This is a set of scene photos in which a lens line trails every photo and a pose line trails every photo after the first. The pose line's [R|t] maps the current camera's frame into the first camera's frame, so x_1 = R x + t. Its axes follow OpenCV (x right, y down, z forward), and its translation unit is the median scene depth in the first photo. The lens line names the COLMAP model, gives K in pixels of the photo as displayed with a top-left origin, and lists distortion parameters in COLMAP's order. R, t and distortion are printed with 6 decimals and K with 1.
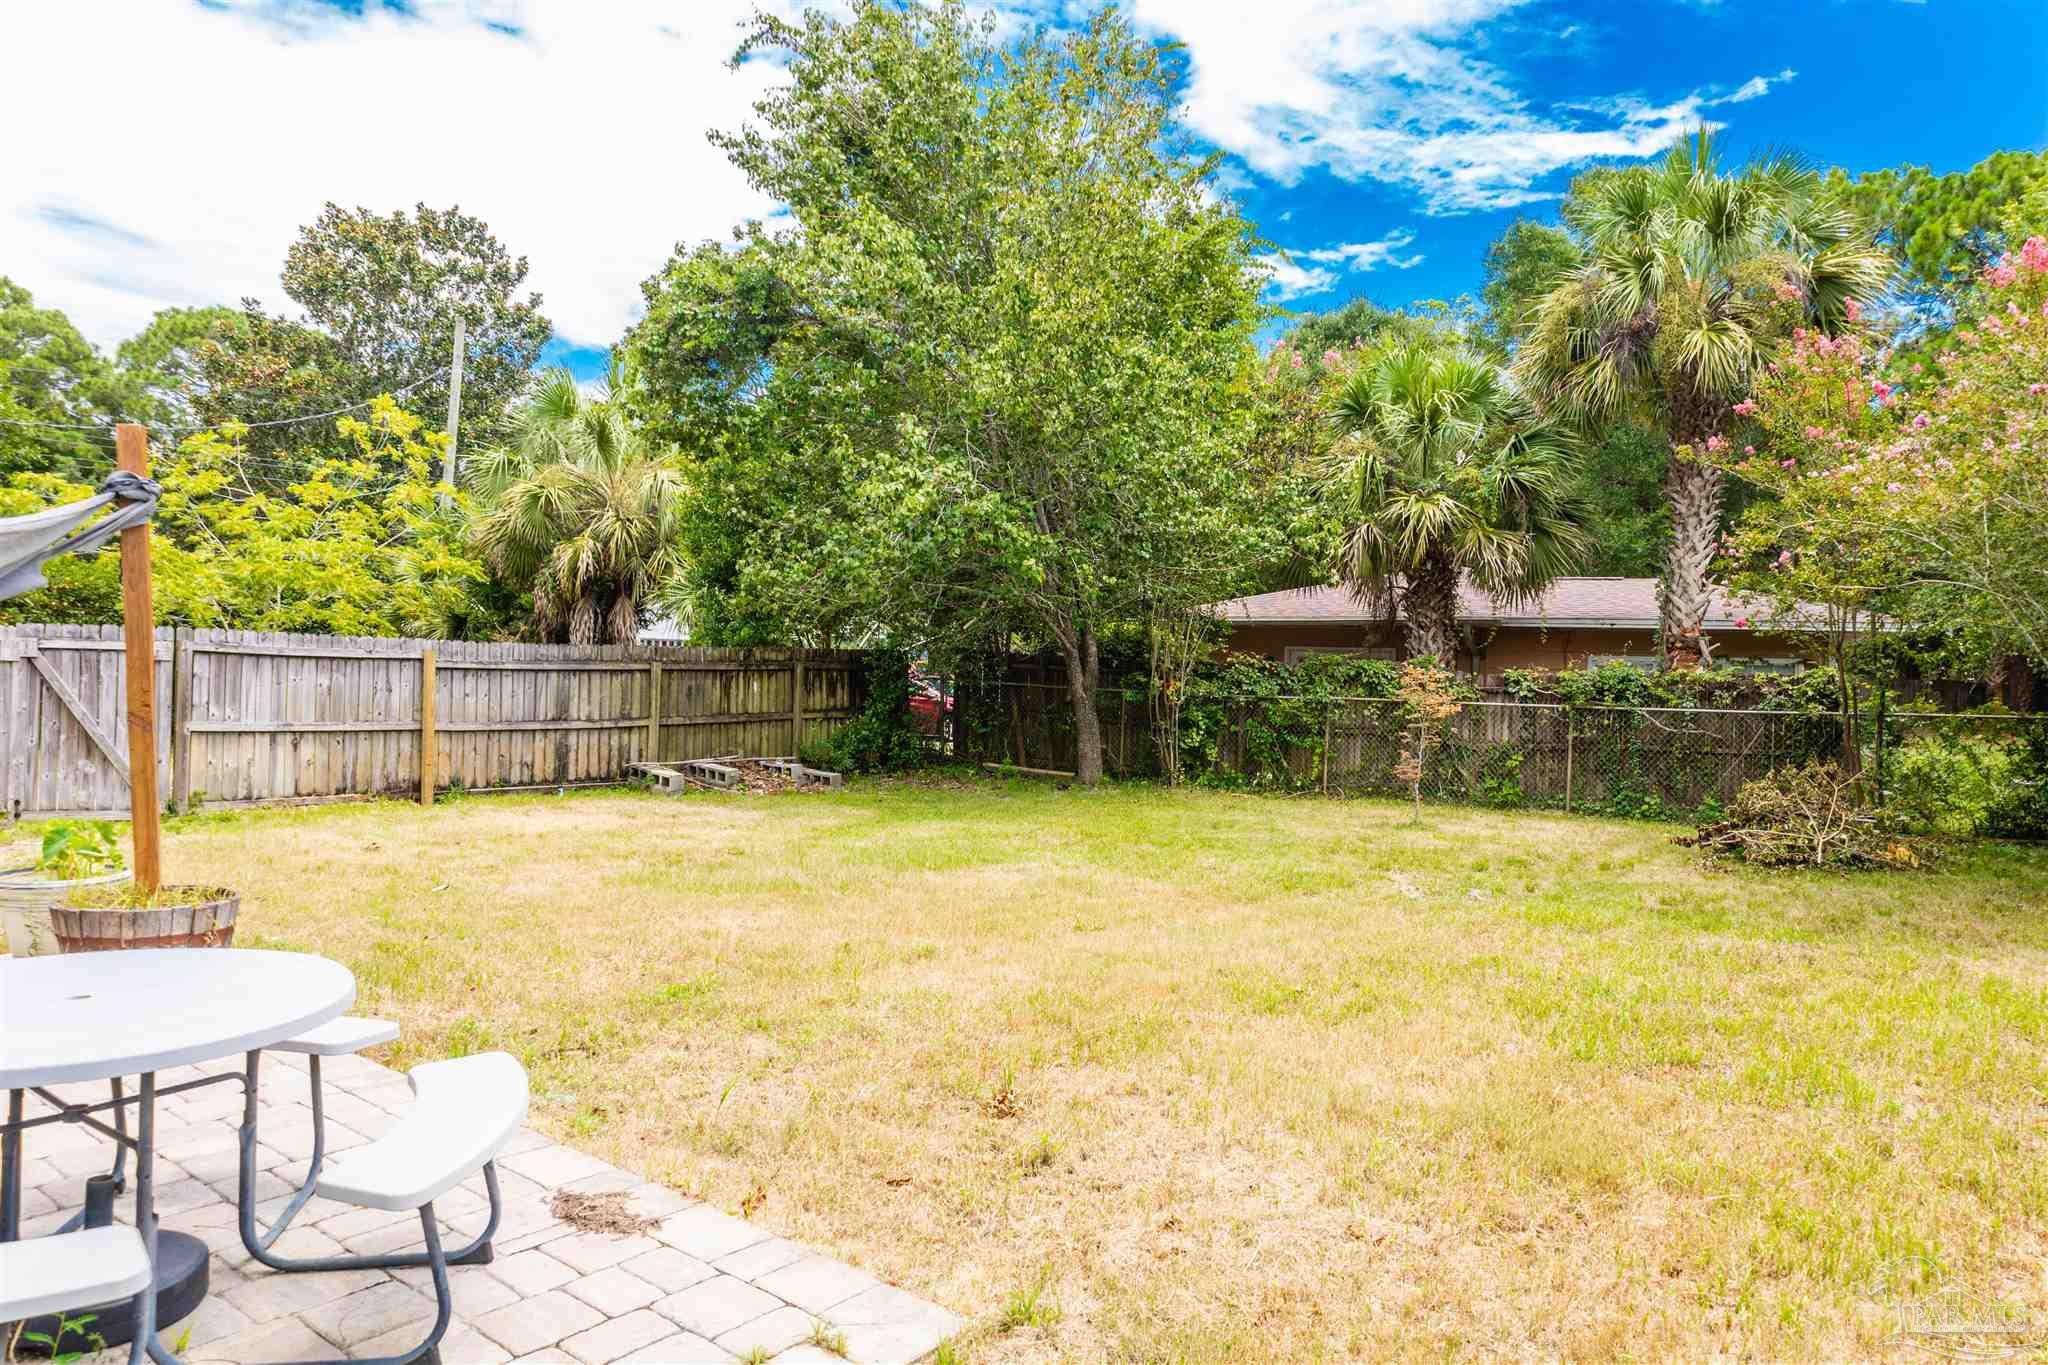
lens RADIAL K [[1350.5, 0, 1029.9], [0, 1350.5, 683.6], [0, 0, 1]] dist [0.000332, 0.002451]
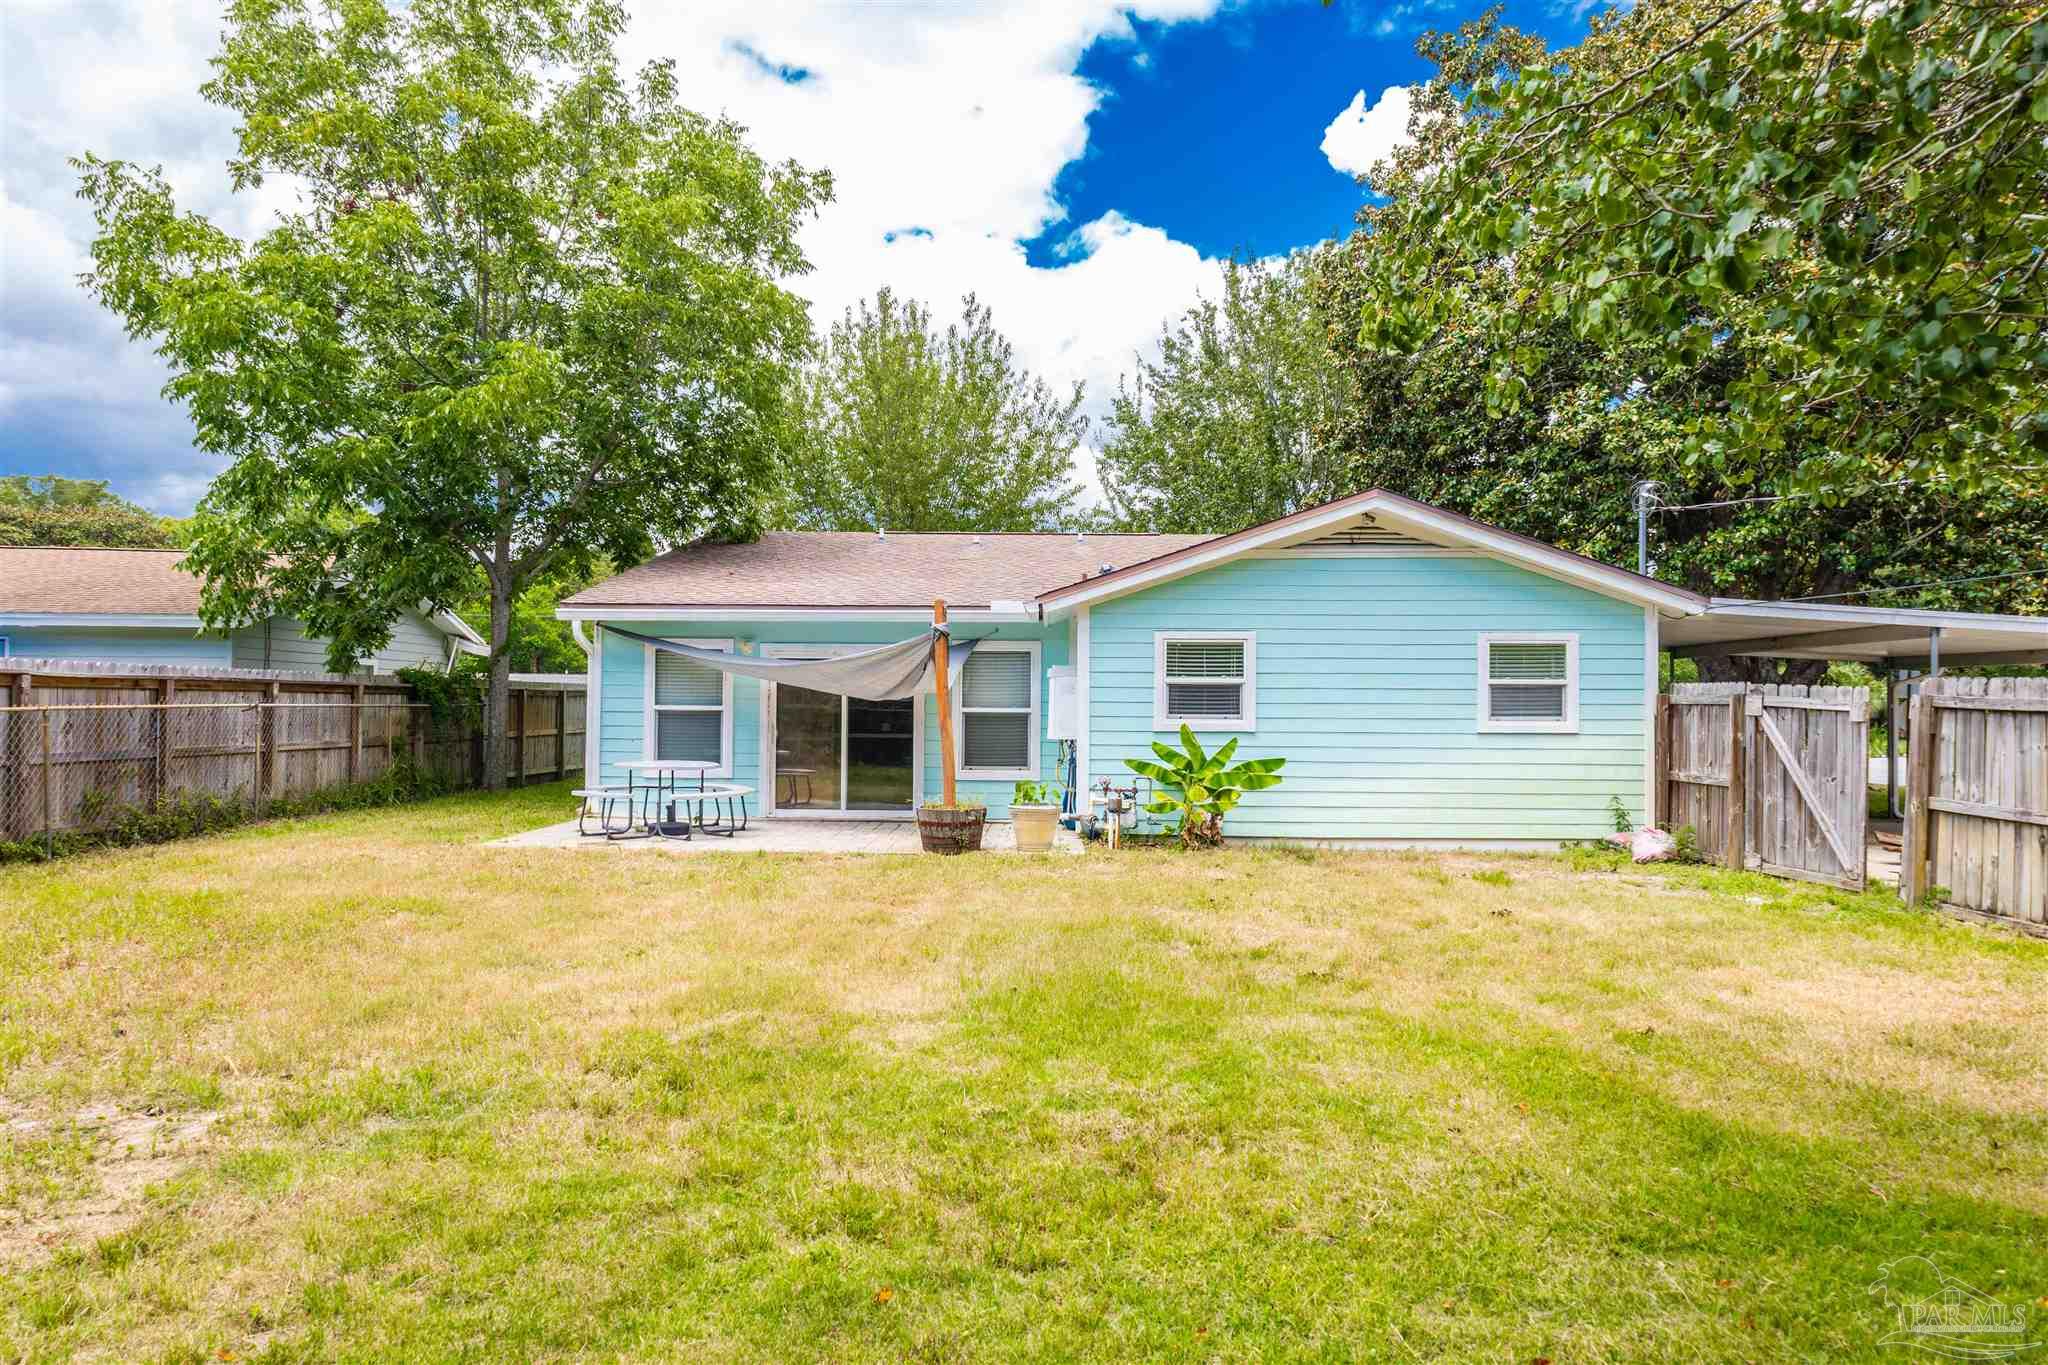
lens RADIAL K [[1350.5, 0, 1012.6], [0, 1350.5, 693.7], [0, 0, 1]] dist [0.000332, 0.002451]
pose [[-0.791060, -0.030698, -0.610968, 0.097891], [-0.028888, 0.999500, -0.012817, -0.002231], [0.611056, 0.007511, -0.791552, 0.451588]]
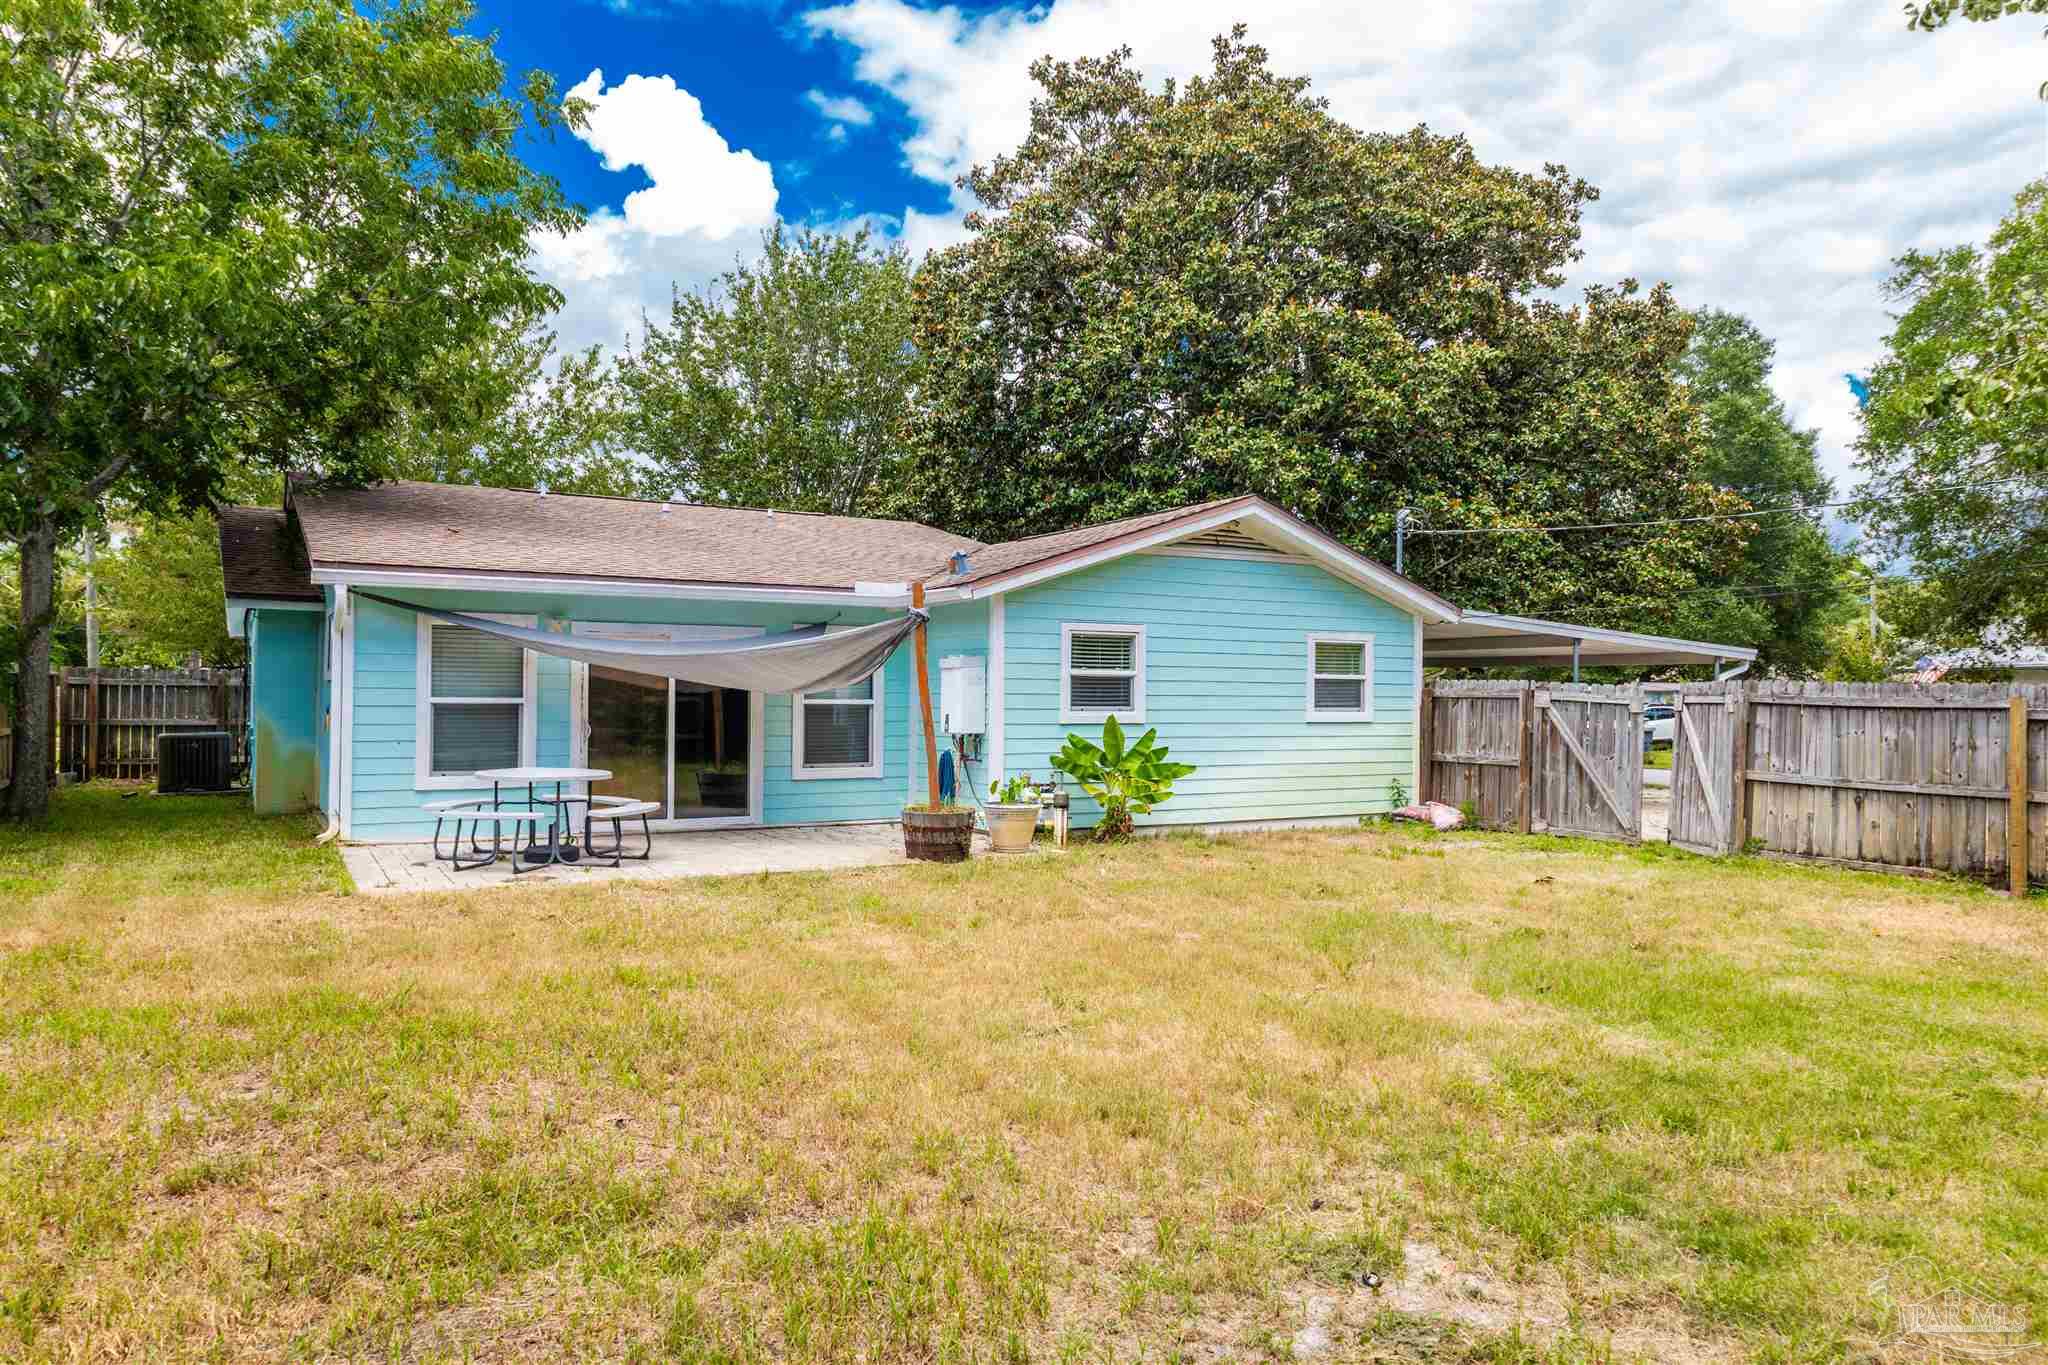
lens RADIAL K [[1350.5, 0, 1008.4], [0, 1350.5, 677.5], [0, 0, 1]] dist [0.000332, 0.002451]
pose [[-0.340344, -0.033828, -0.939692, 0.192406], [-0.026195, 0.999306, -0.026486, -0.000237], [0.939936, 0.015601, -0.340994, 0.285491]]
